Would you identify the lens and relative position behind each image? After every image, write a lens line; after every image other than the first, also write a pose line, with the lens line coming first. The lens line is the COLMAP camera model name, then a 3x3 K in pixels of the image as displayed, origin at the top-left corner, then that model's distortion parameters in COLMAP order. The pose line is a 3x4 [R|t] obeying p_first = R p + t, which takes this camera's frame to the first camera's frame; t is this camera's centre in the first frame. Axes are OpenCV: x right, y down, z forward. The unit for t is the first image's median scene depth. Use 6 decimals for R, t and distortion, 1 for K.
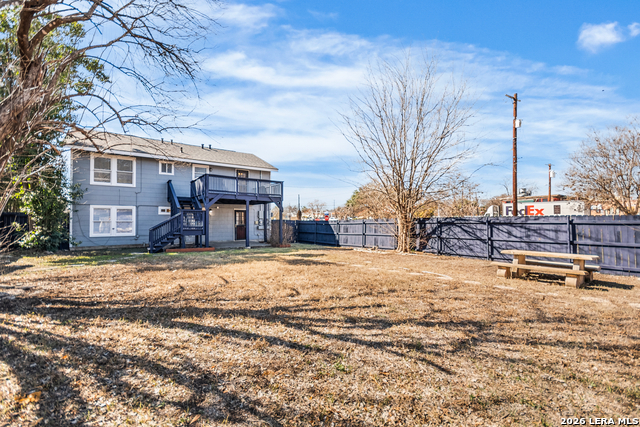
lens RADIAL K [[280.4, 0, 321.0], [0, 280.4, 217.9], [0, 0, 1]] dist [-0.004789, -0.000232]
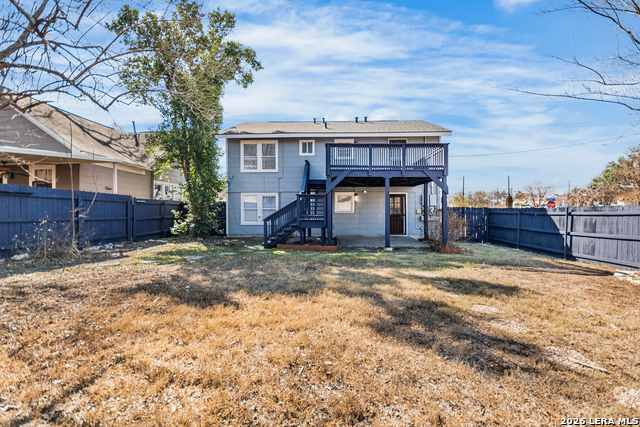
lens RADIAL K [[280.4, 0, 324.6], [0, 280.4, 210.2], [0, 0, 1]] dist [-0.004789, -0.000232]
pose [[0.781960, 0.002190, -0.623325, 0.032110], [0.006474, 0.999911, 0.011635, 0.005362], [0.623295, -0.013134, 0.781877, 0.357506]]
